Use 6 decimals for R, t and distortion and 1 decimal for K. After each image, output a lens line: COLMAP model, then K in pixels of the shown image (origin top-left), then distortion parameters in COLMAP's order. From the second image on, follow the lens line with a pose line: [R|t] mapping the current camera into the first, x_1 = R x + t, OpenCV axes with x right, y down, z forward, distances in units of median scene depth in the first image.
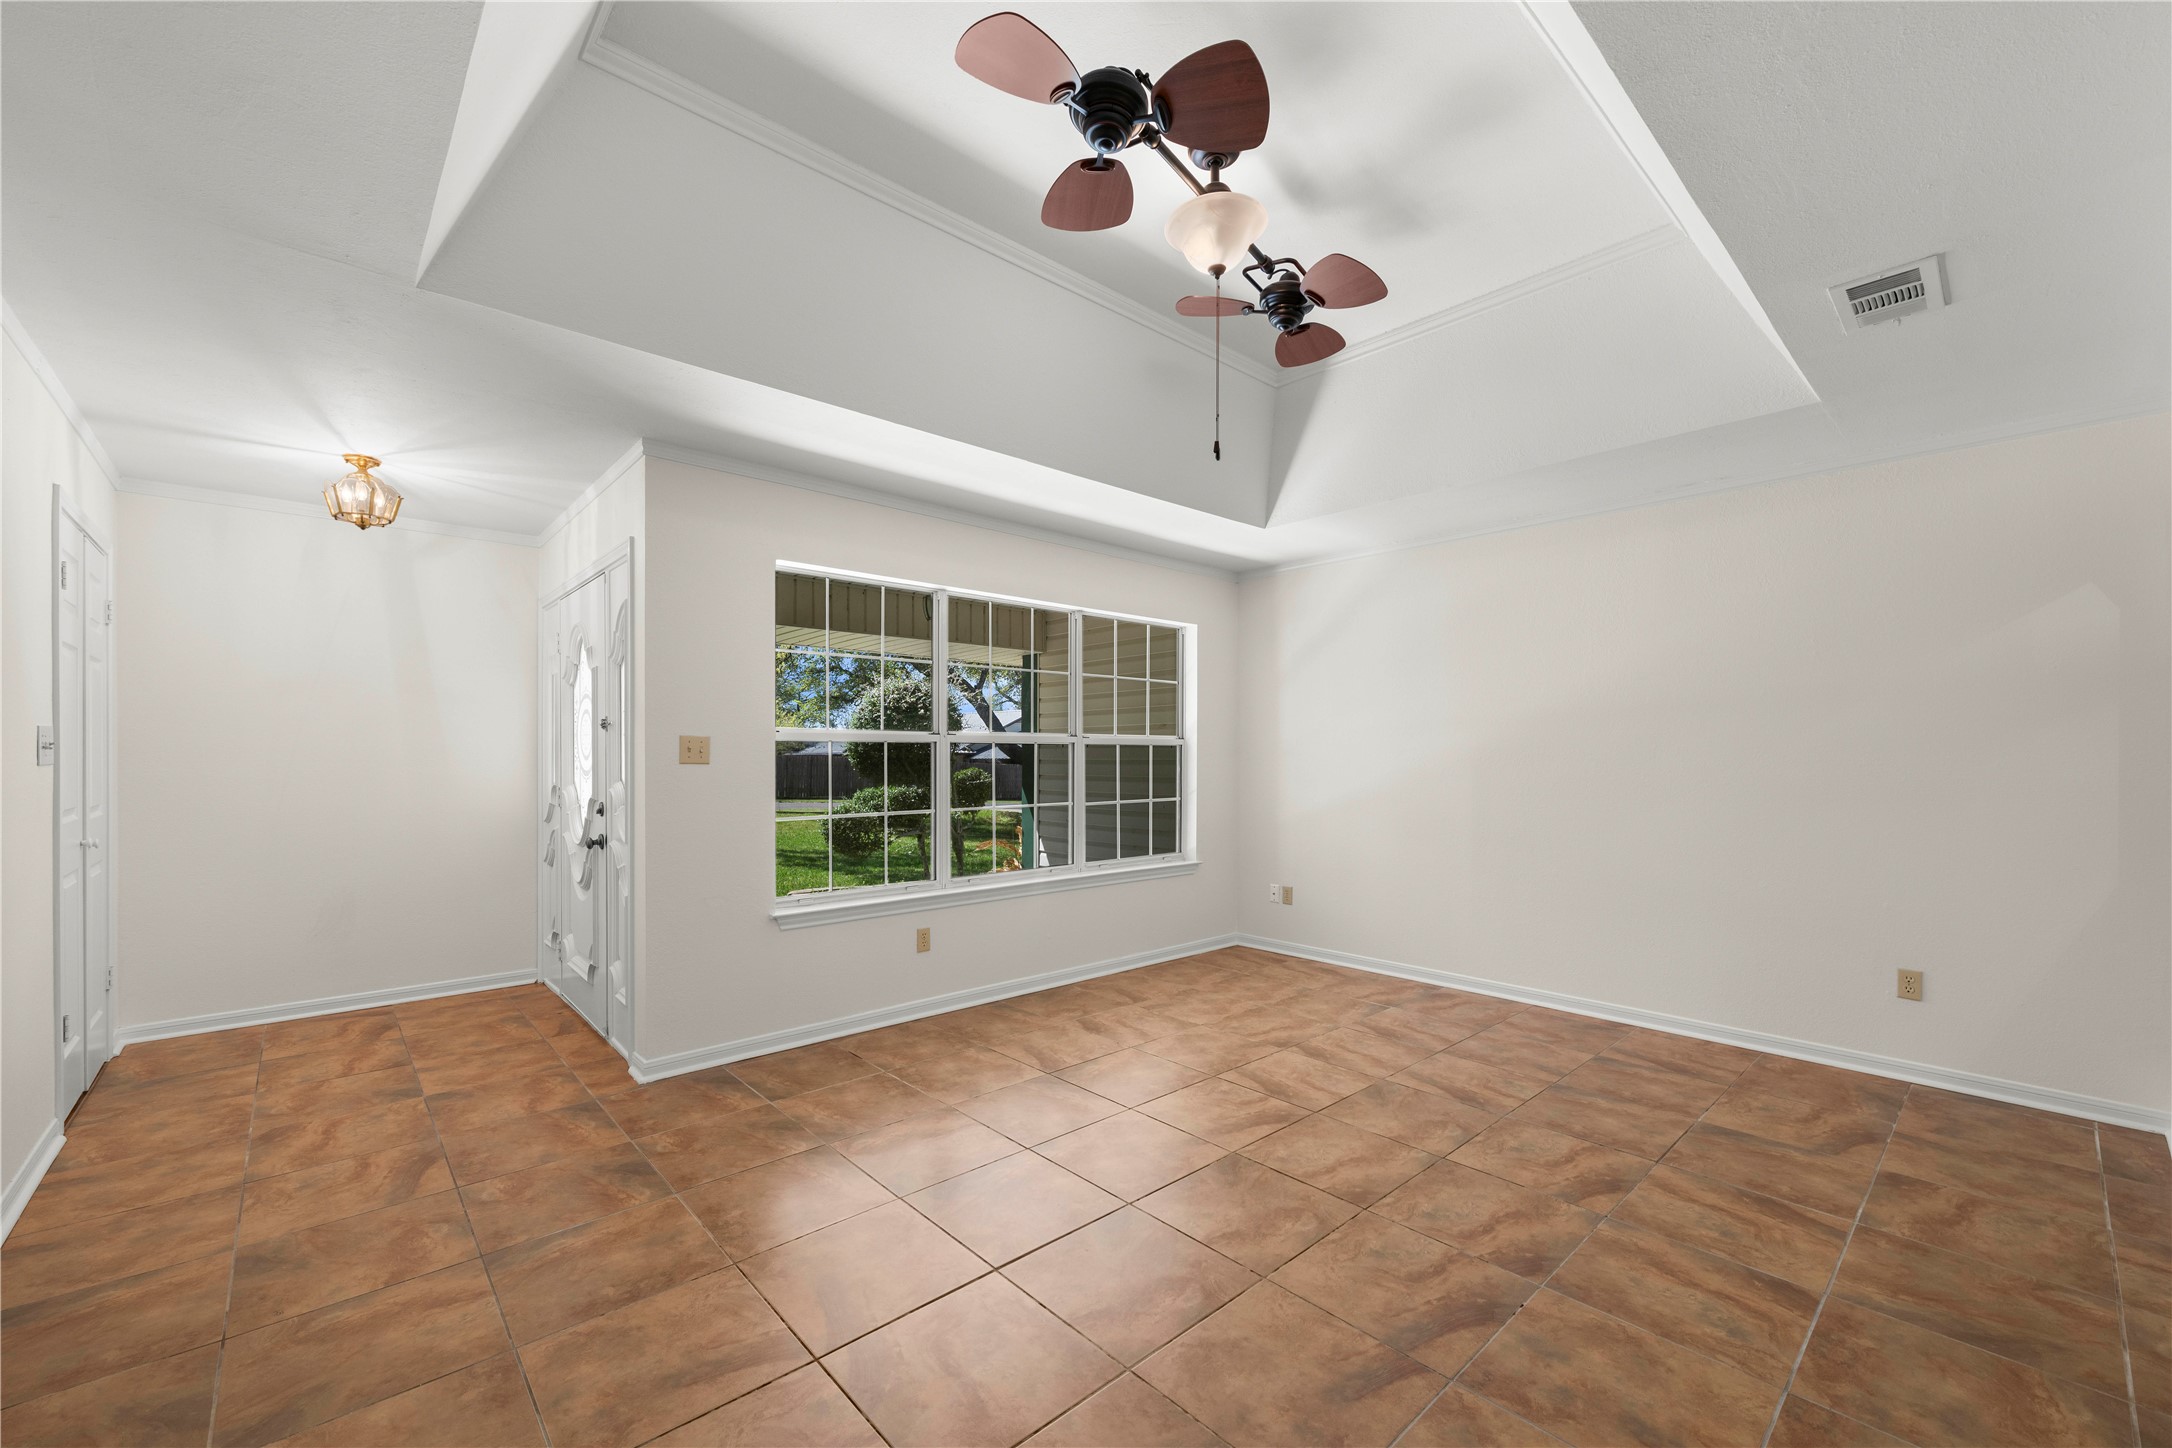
lens RADIAL K [[855.4, 0, 1103.3], [0, 855.4, 761.2], [0, 0, 1]] dist [-0.006707, 0.000555]
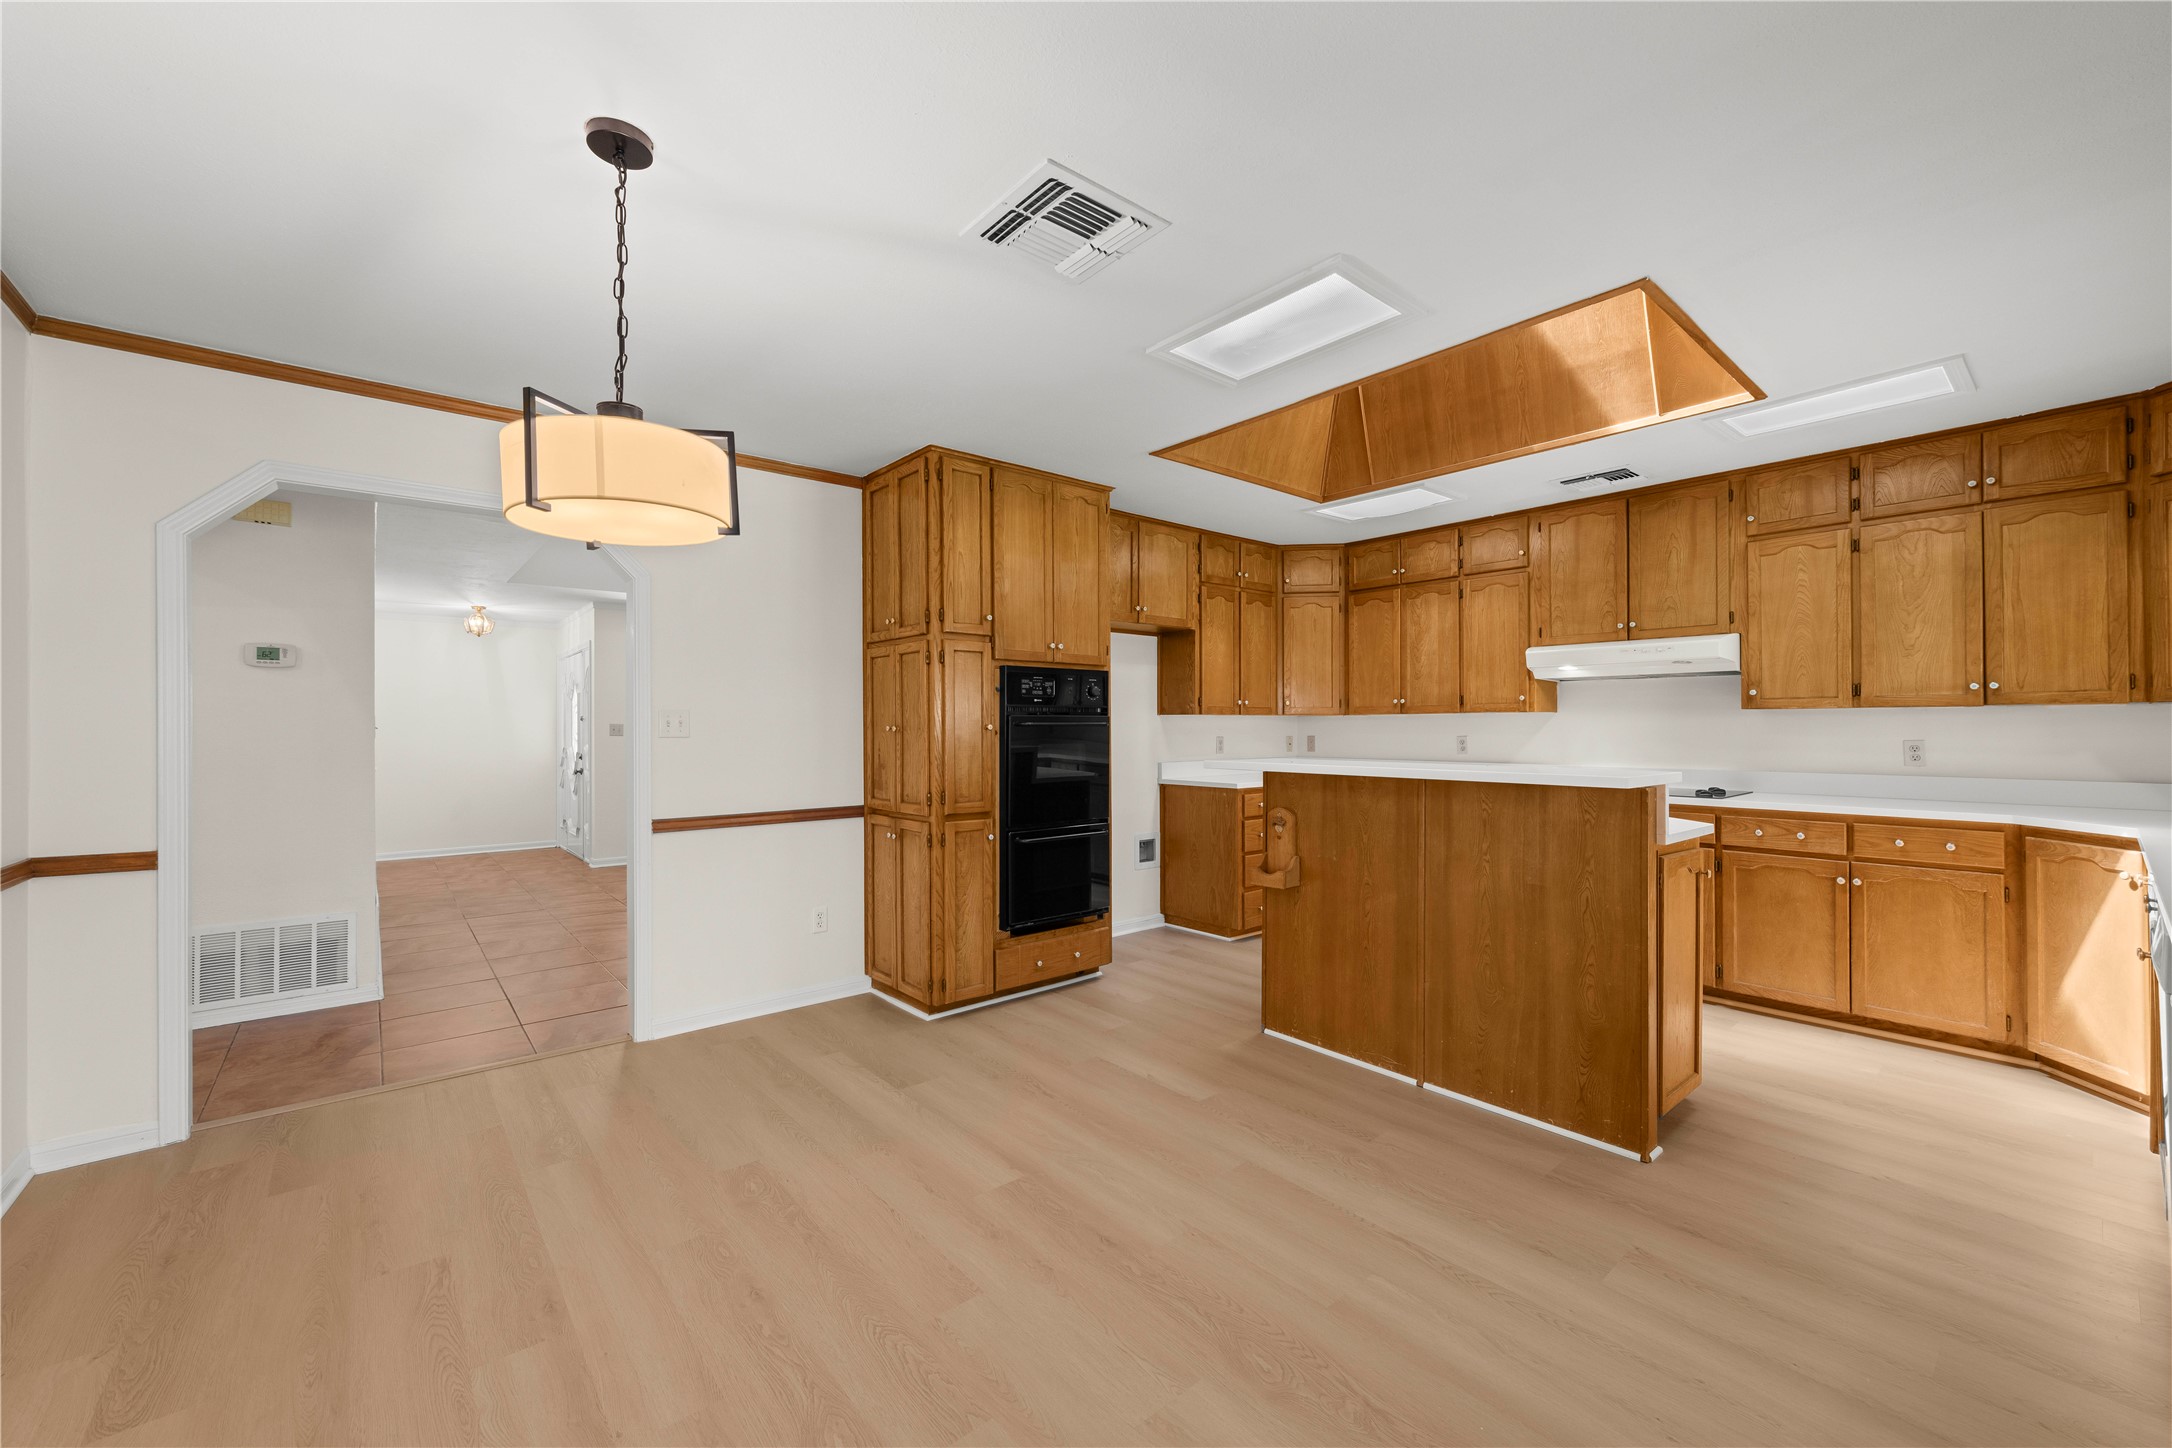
lens RADIAL K [[855.4, 0, 1088.6], [0, 855.4, 728.2], [0, 0, 1]] dist [-0.006707, 0.000555]
pose [[0.998623, -0.014358, -0.050456, 0.647530], [0.013691, 0.999815, -0.013532, 0.022178], [0.050641, 0.012823, 0.998635, -0.884316]]
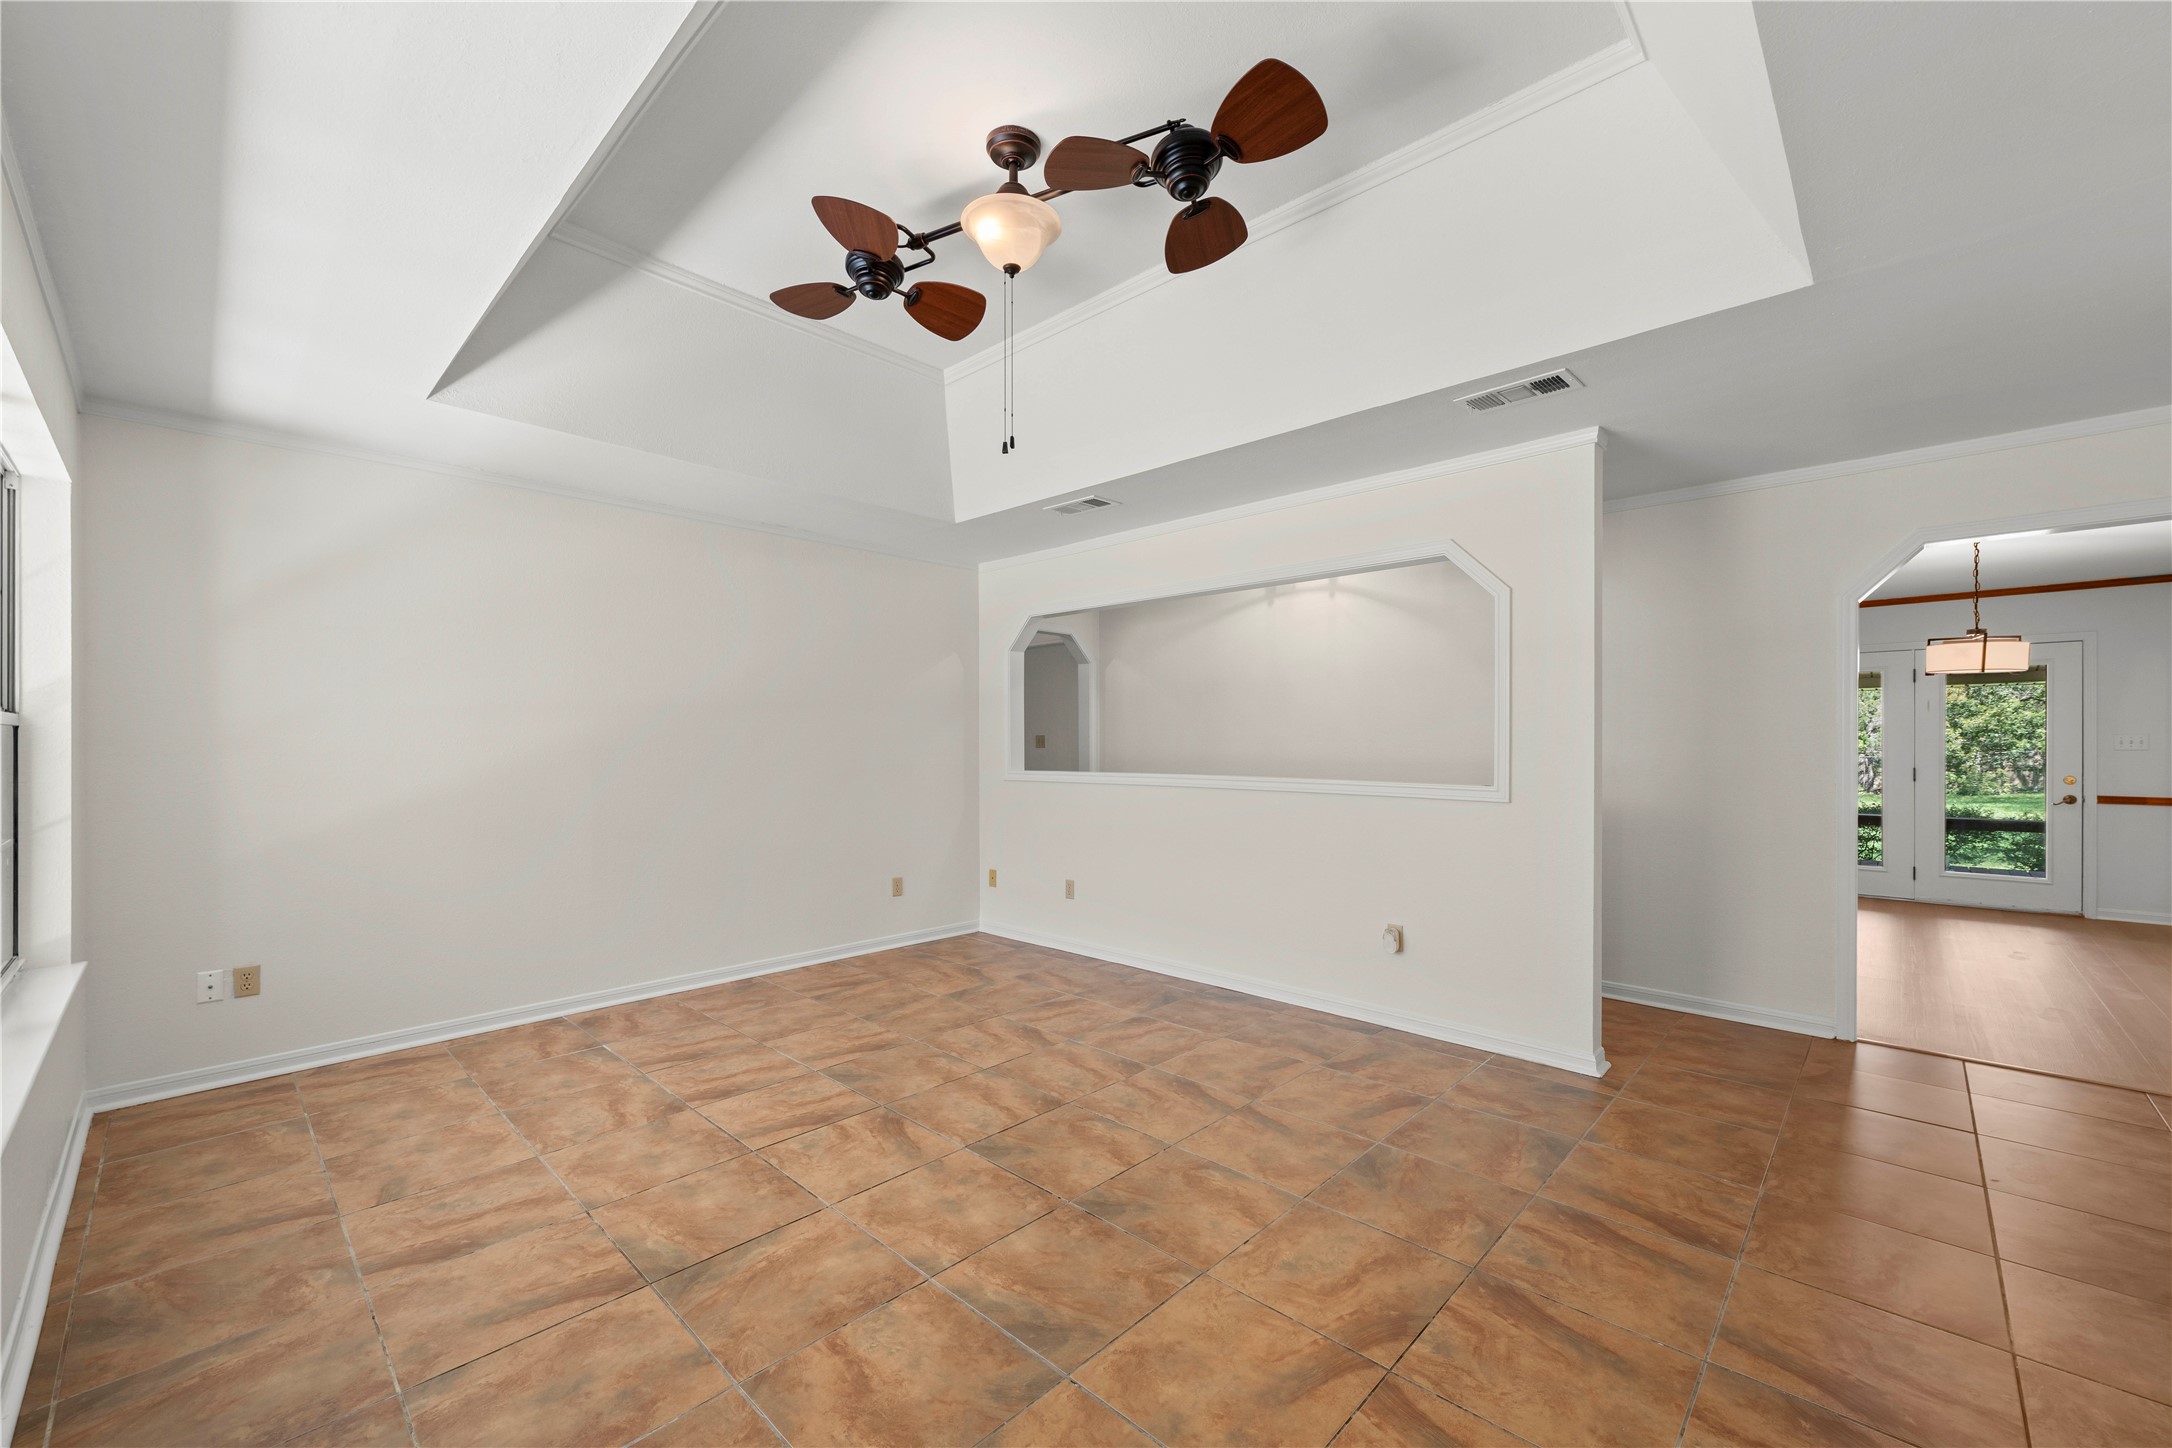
lens RADIAL K [[855.4, 0, 1097.5], [0, 855.4, 727.2], [0, 0, 1]] dist [-0.006707, 0.000555]
pose [[-0.054979, 0.013035, 0.998402, -0.656198], [0.013035, 0.999839, -0.012336, -0.008251], [-0.998402, 0.012336, -0.055140, 0.698871]]
